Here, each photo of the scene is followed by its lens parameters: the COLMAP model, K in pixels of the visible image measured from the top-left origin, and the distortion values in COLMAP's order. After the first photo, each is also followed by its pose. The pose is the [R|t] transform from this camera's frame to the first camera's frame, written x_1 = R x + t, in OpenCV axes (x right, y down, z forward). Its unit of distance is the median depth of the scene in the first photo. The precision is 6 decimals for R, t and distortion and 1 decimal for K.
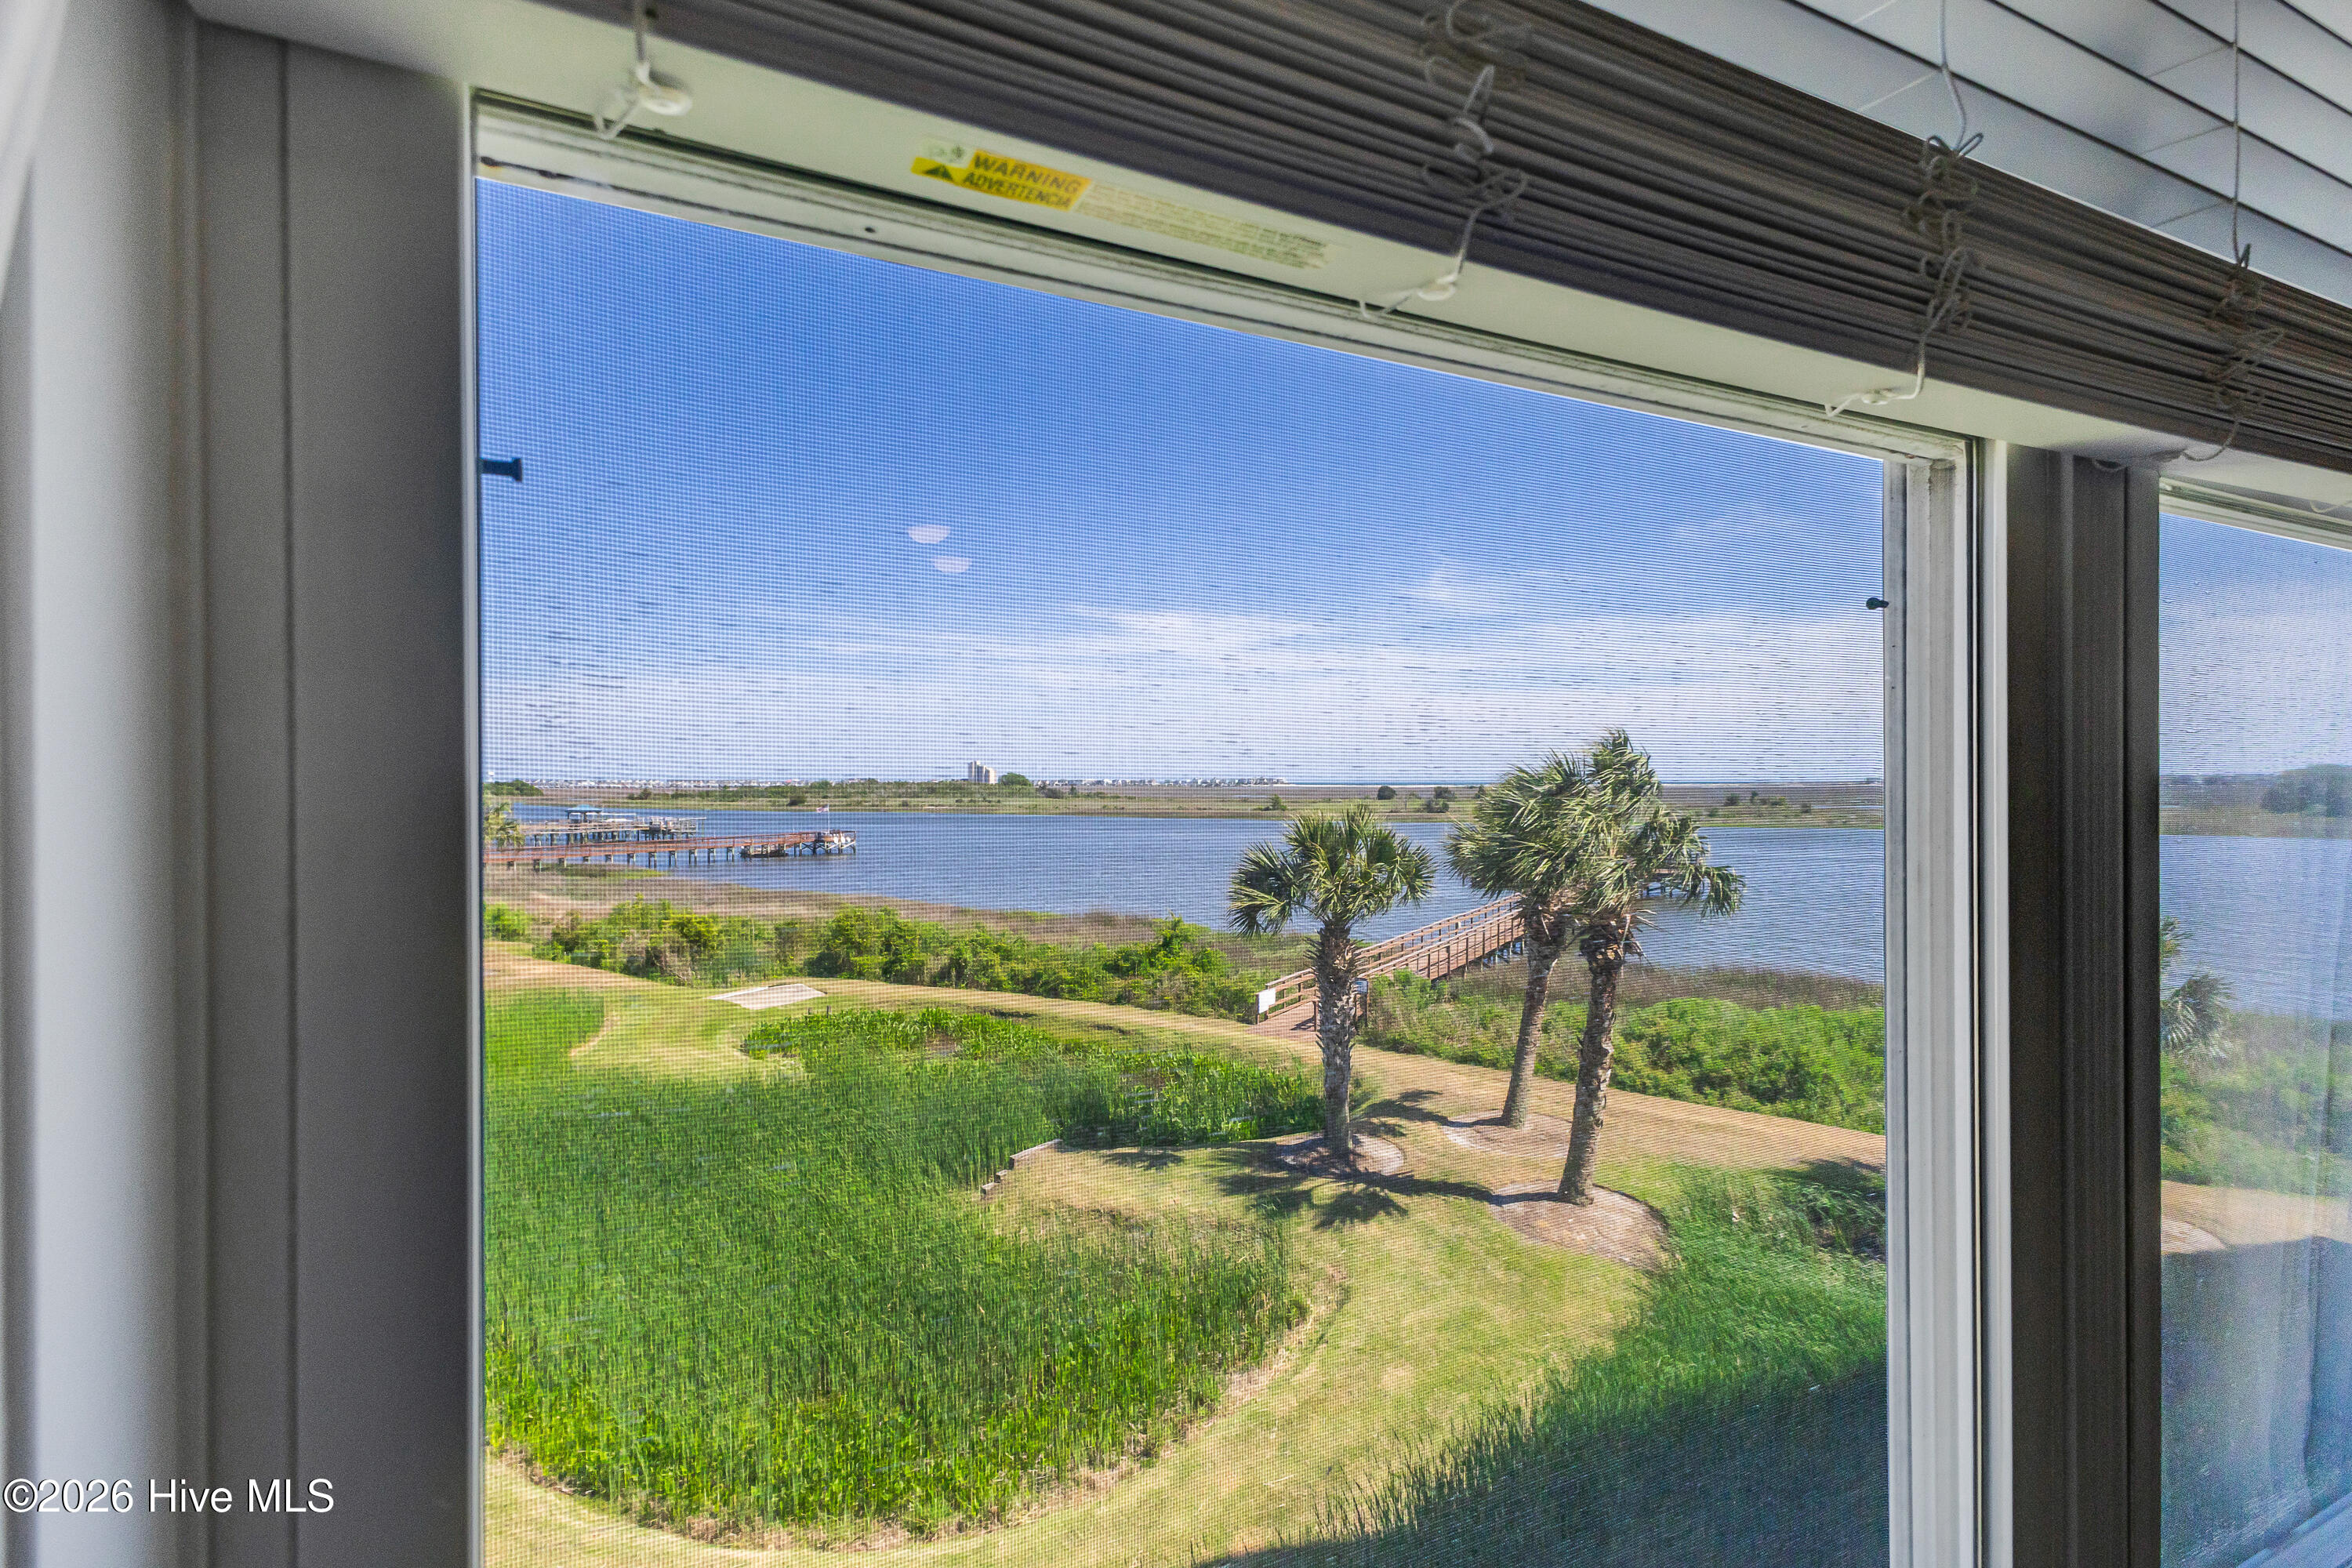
lens RADIAL K [[1059.6, 0, 1155.8], [0, 1059.6, 739.2], [0, 0, 1]] dist [0.012670, 0.000094]
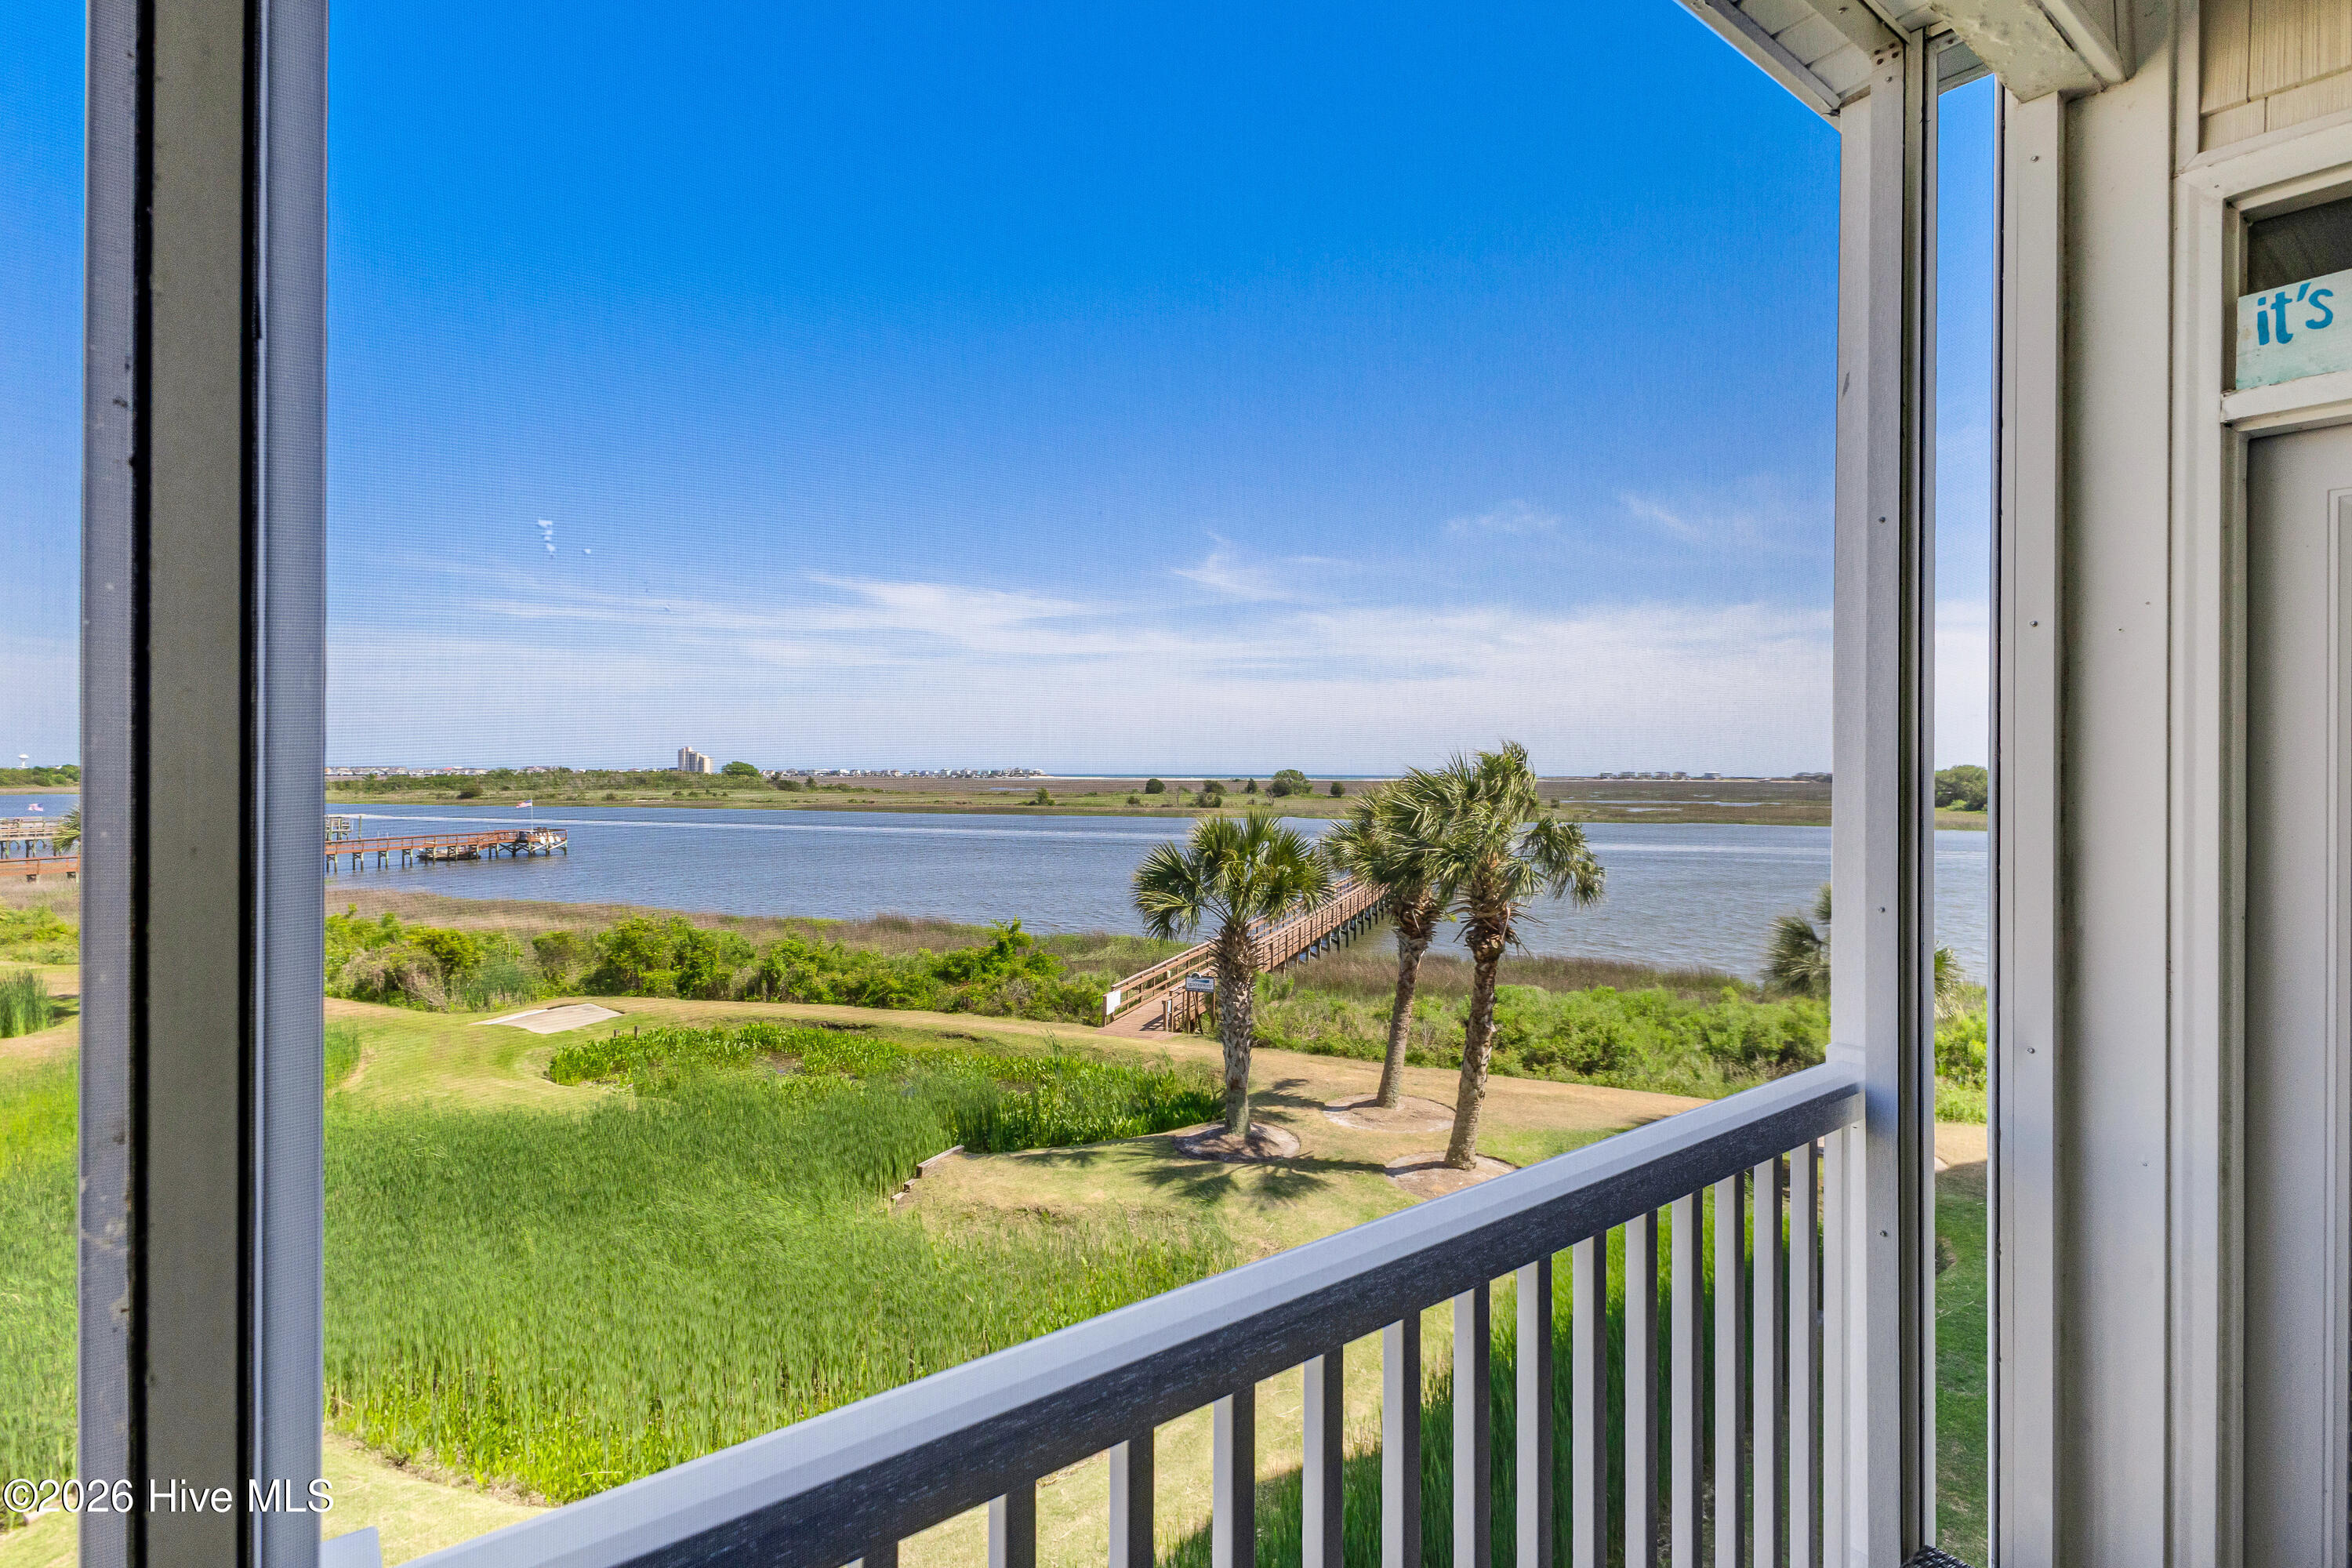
lens RADIAL K [[1150.0, 0, 1165.3], [0, 1150.0, 770.9], [0, 0, 1]] dist [0.015686, 0.000191]
pose [[0.975401, 0.007635, 0.220306, -0.111711], [-0.015965, 0.999222, 0.036057, -0.007818], [-0.219859, -0.038688, 0.974764, -0.050423]]
